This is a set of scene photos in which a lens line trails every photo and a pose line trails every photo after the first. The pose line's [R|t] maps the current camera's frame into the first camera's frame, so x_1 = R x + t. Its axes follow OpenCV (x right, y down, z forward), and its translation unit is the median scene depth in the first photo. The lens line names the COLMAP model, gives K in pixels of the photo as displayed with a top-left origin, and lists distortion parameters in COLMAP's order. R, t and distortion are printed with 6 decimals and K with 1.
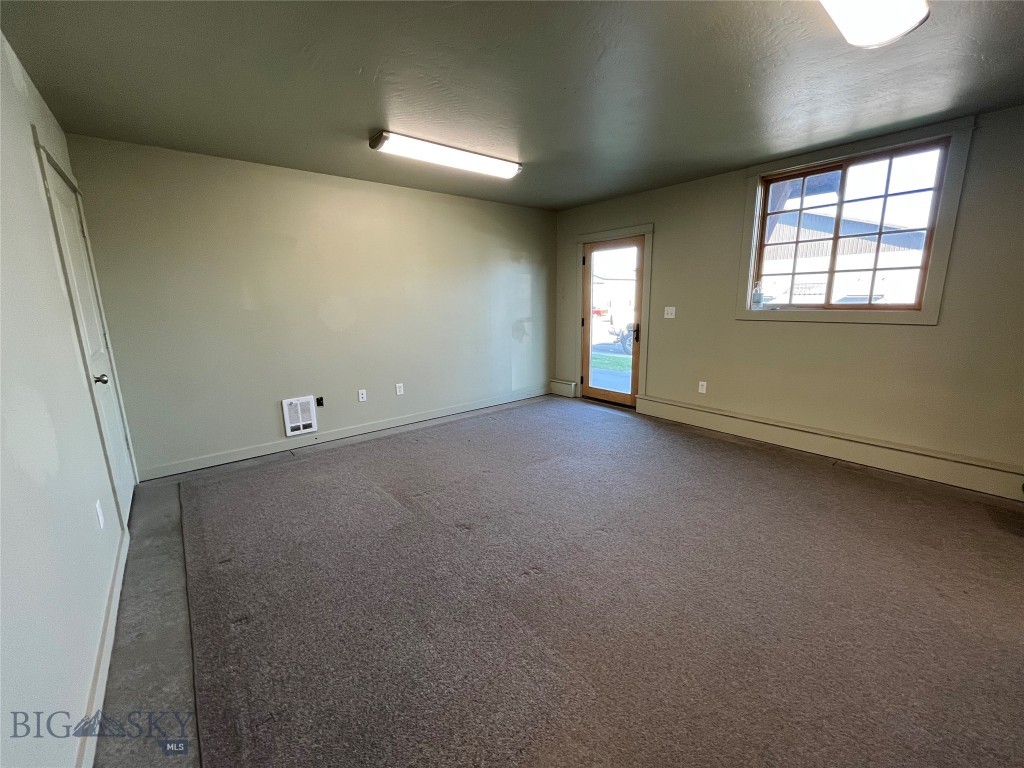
lens RADIAL K [[418.0, 0, 512.0], [0, 418.0, 384.0], [0, 0, 1]] dist [-0.000019, -0.000086]
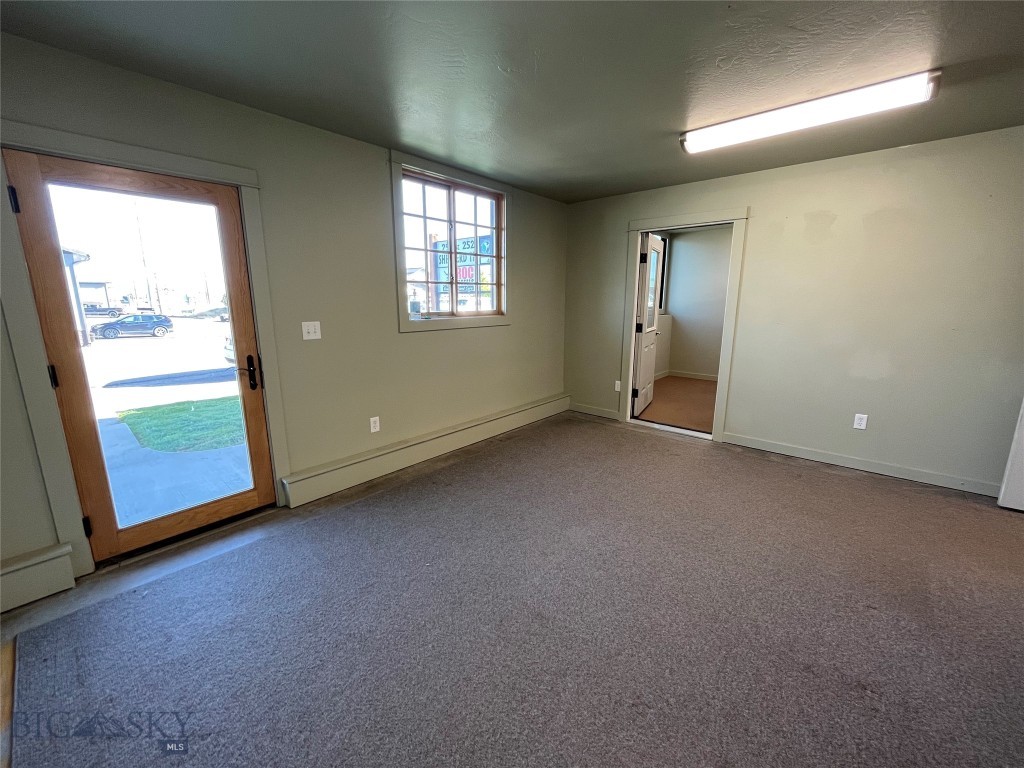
lens RADIAL K [[418.0, 0, 512.0], [0, 418.0, 384.0], [0, 0, 1]] dist [-0.000019, -0.000086]
pose [[-0.168425, -0.185519, 0.968099, -0.292972], [0.199668, 0.955348, 0.217812, -0.170699], [-0.965280, 0.229983, -0.123862, 0.807621]]
